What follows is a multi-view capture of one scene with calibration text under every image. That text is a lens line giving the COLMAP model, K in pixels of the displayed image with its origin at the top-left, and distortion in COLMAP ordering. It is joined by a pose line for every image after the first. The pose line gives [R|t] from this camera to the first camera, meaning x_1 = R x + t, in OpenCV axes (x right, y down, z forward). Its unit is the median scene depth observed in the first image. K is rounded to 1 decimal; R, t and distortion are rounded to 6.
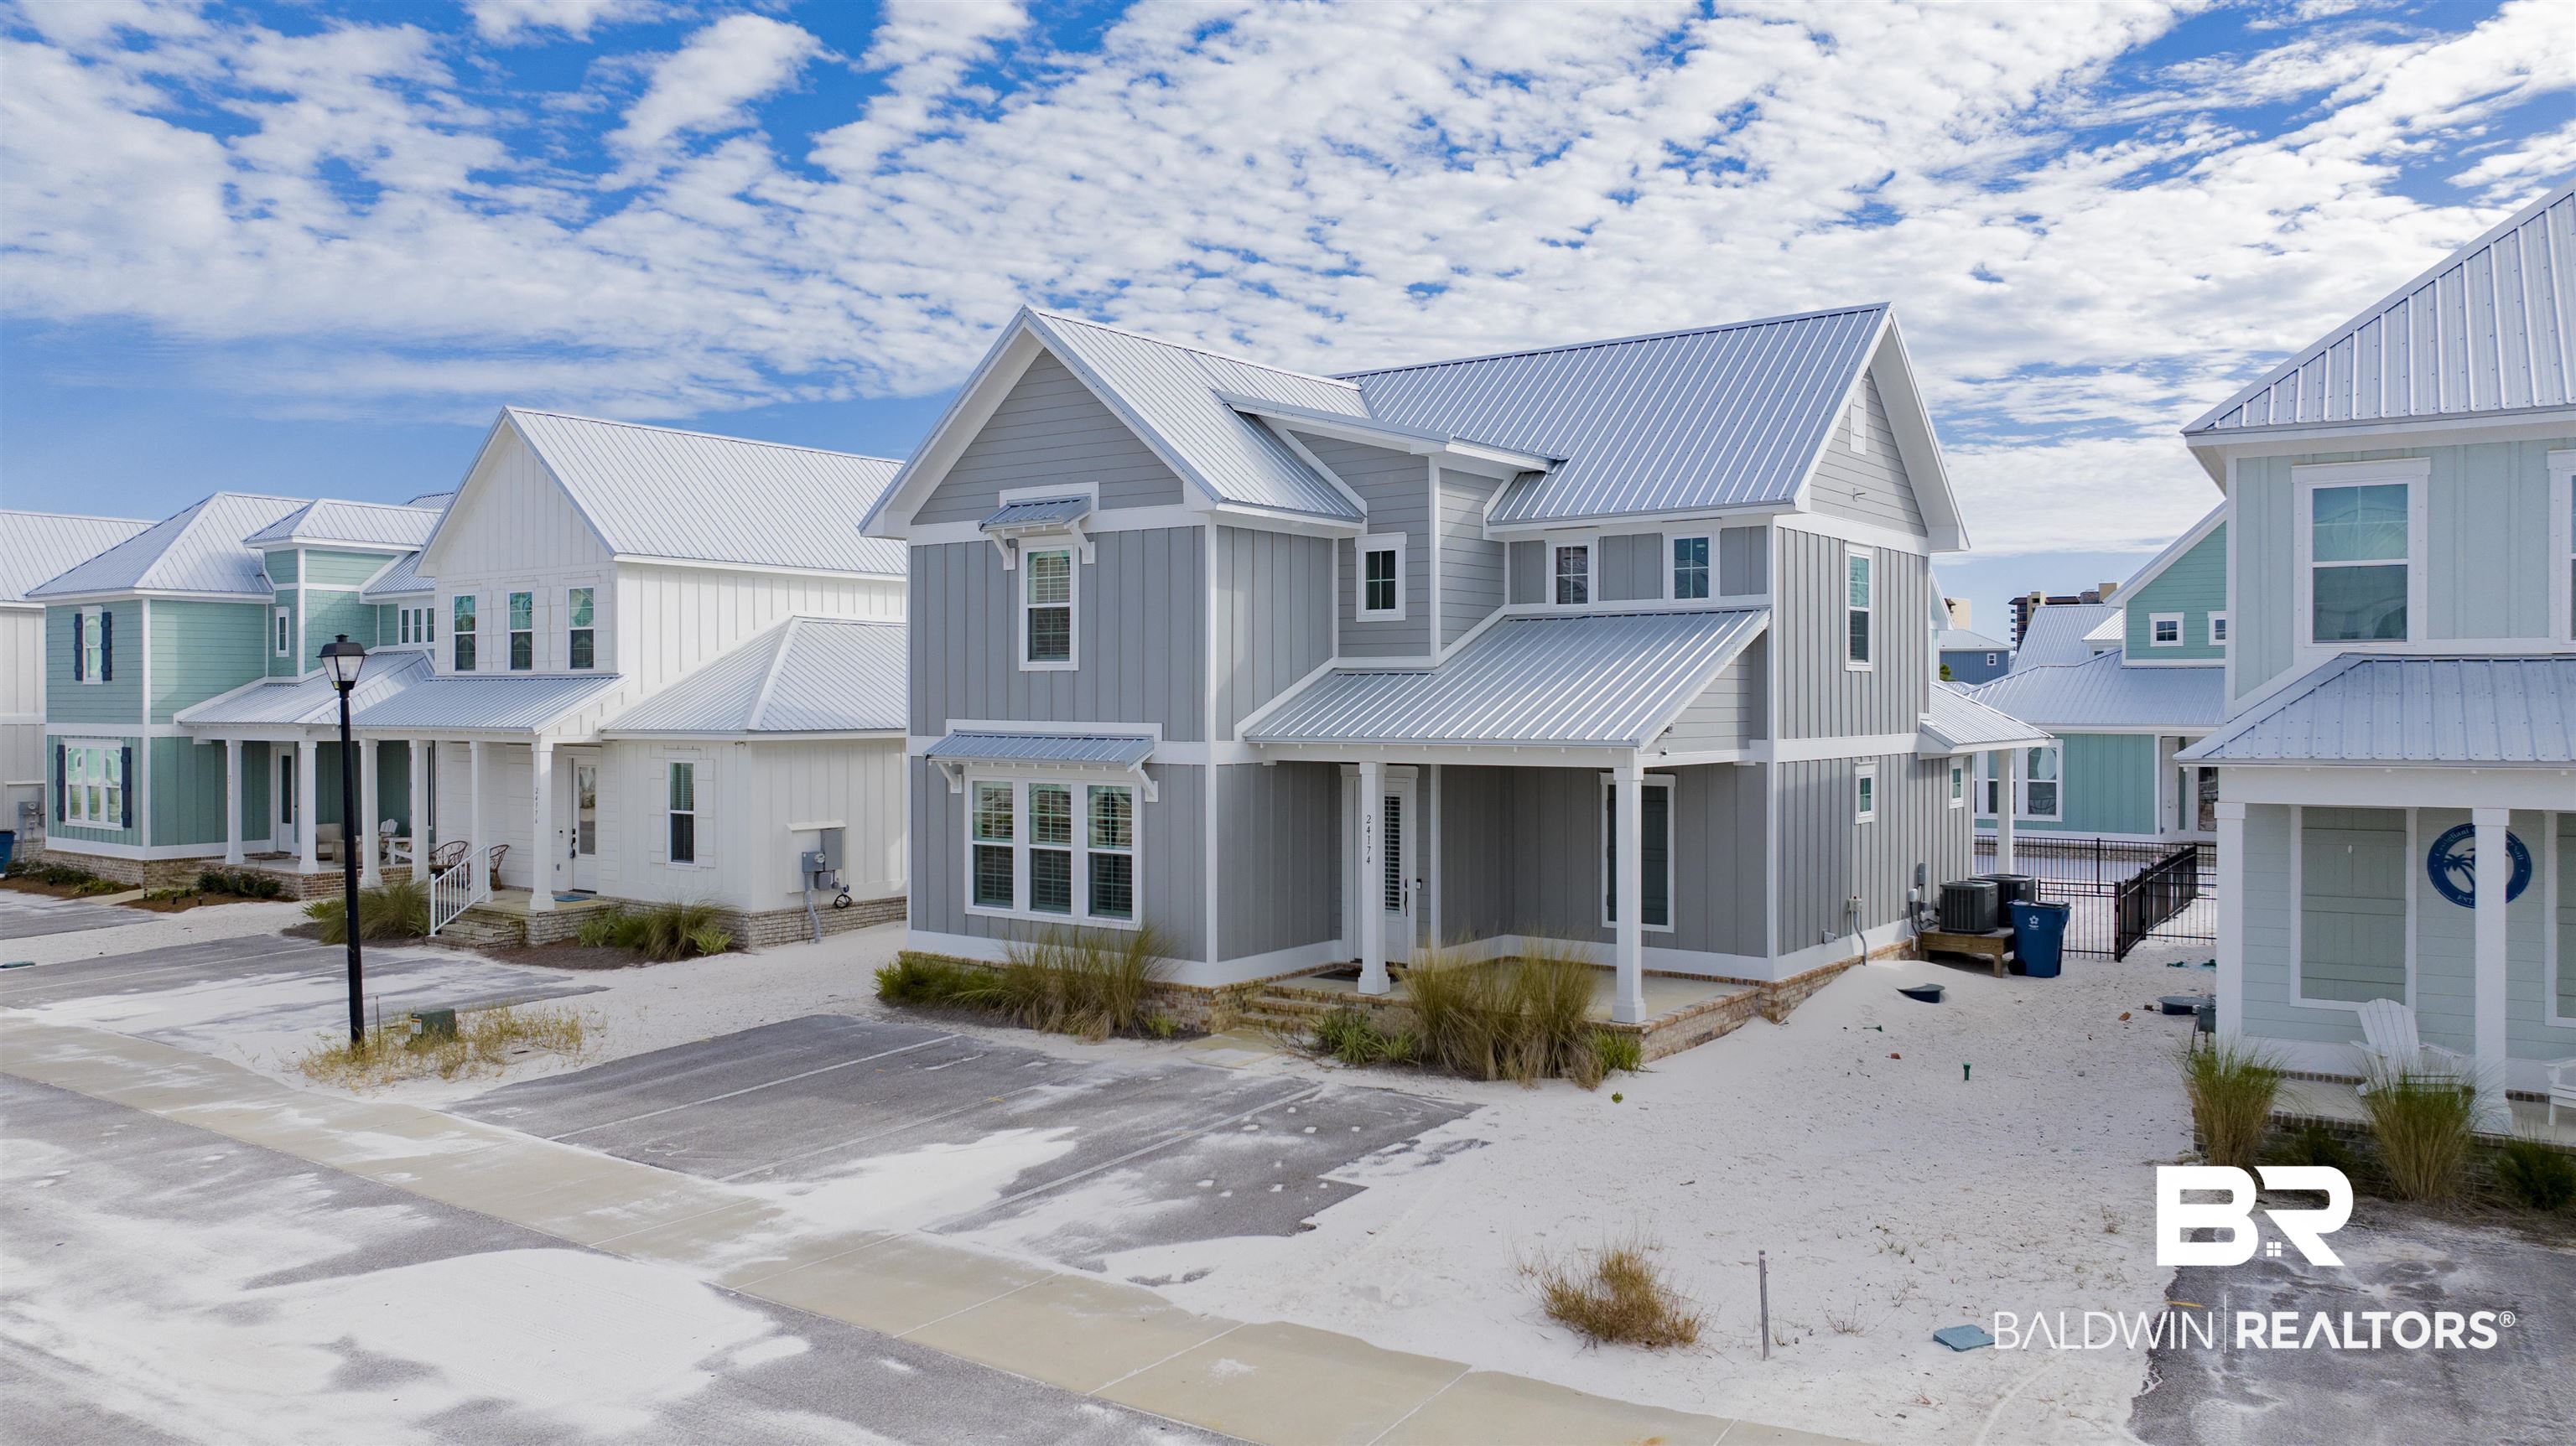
lens RADIAL K [[1820.8, 0, 1299.2], [0, 1820.8, 713.8], [0, 0, 1]] dist [-0.018838, -0.000598]
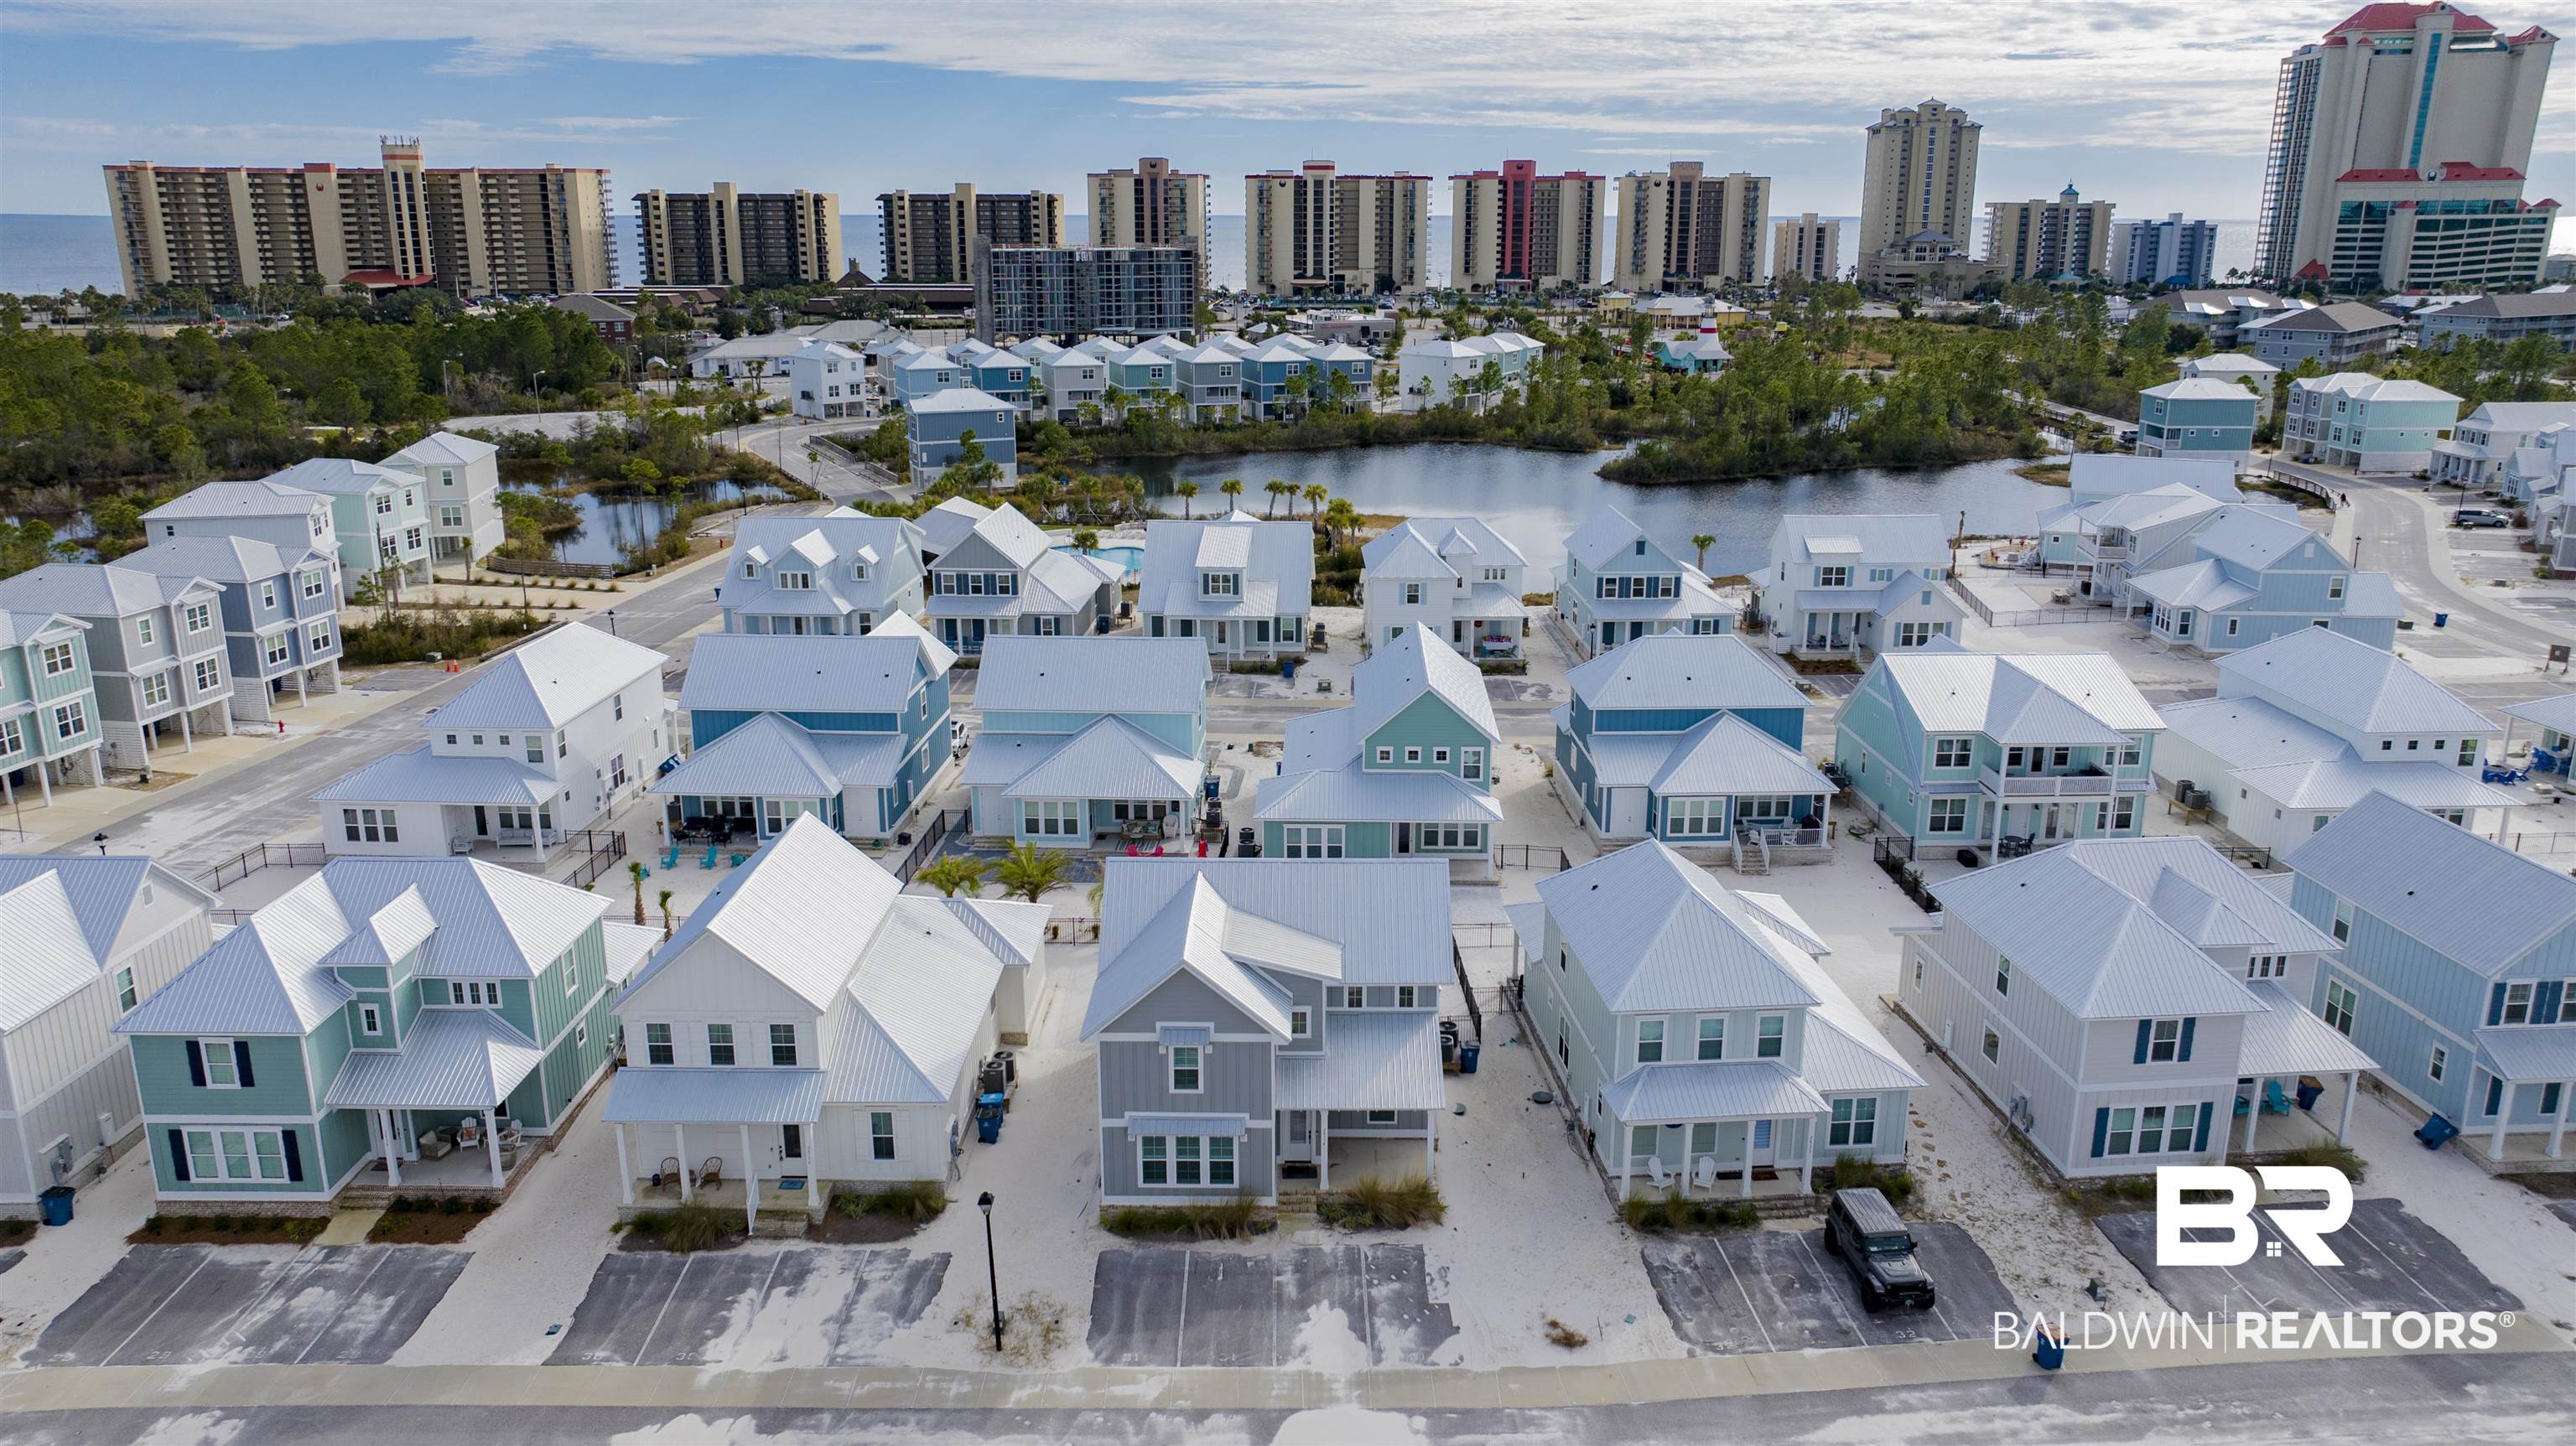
lens RADIAL K [[1820.8, 0, 1299.2], [0, 1820.8, 713.8], [0, 0, 1]] dist [-0.018838, -0.000598]
pose [[0.809693, -0.154884, 0.566046, -1.299075], [0.001801, 0.965195, 0.261525, -1.134339], [-0.586850, -0.210736, 0.781791, -0.848444]]
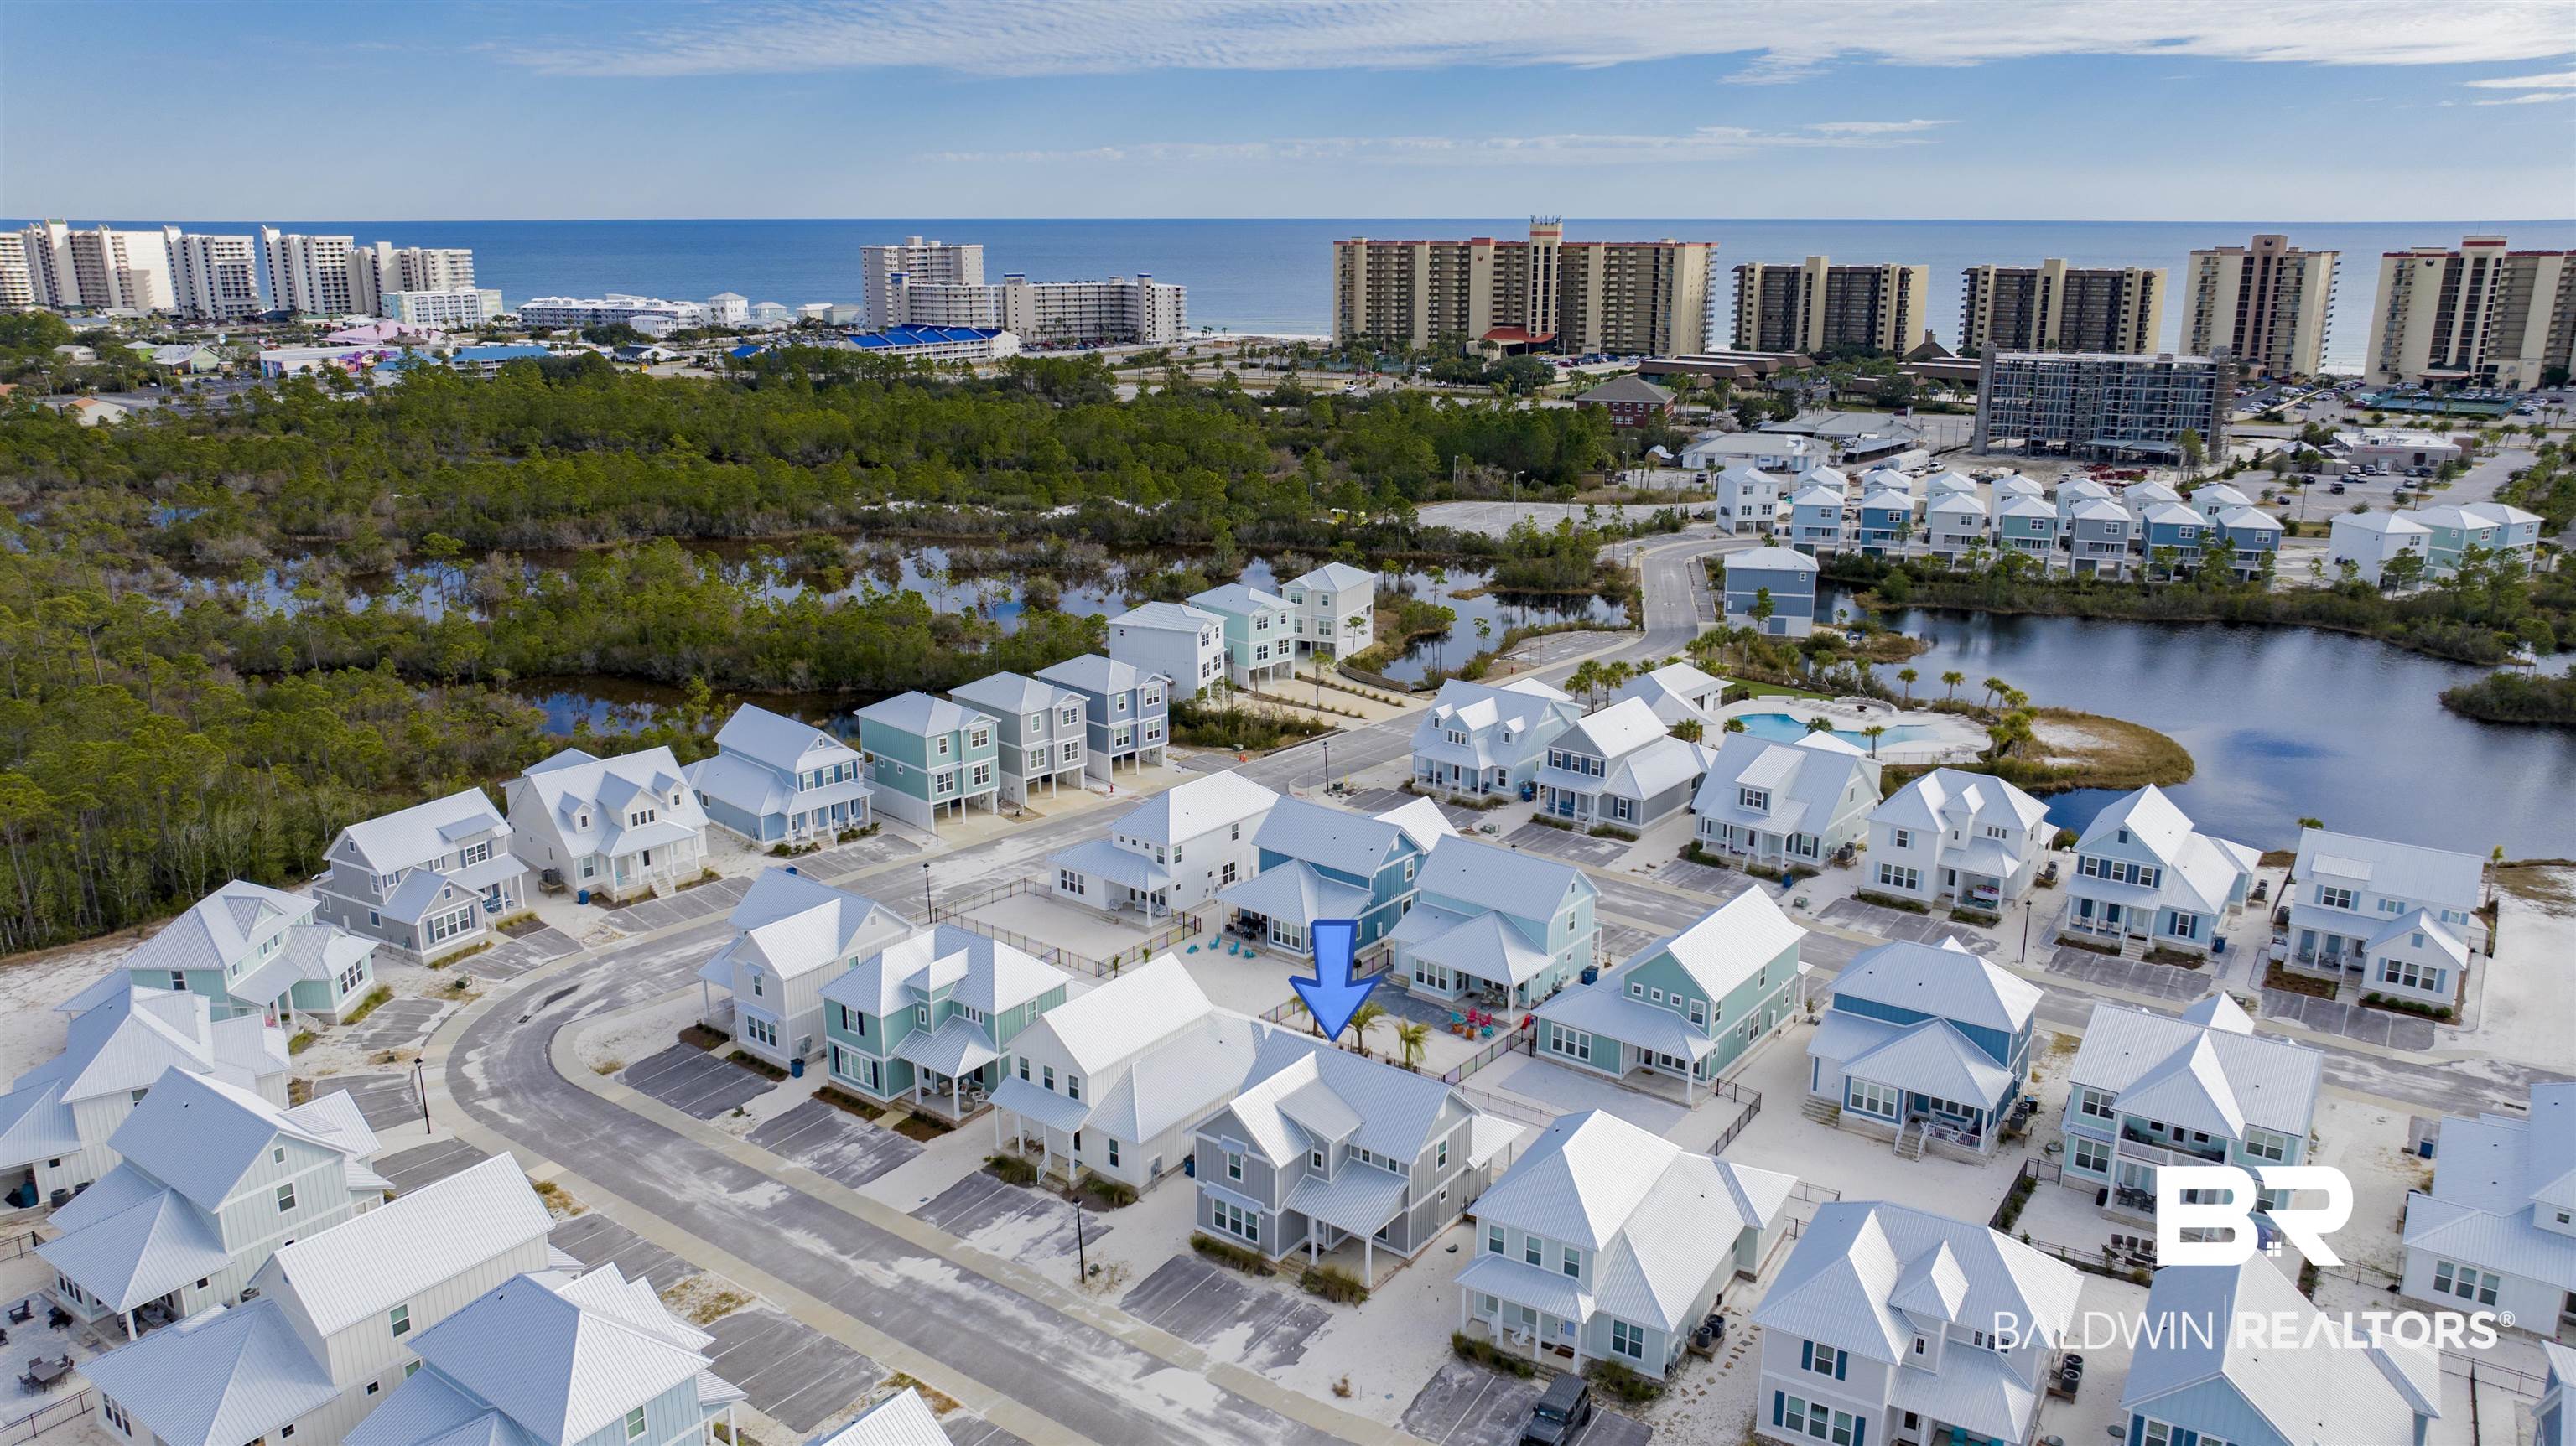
lens RADIAL K [[1817.5, 0, 1298.6], [0, 1817.5, 716.5], [0, 0, 1]] dist [-0.008169, -0.028968]
pose [[0.999990, 0.000724, -0.004299, 0.019755], [0.000425, 0.965233, 0.261391, -2.086838], [0.004339, -0.261390, 0.965223, -2.640141]]
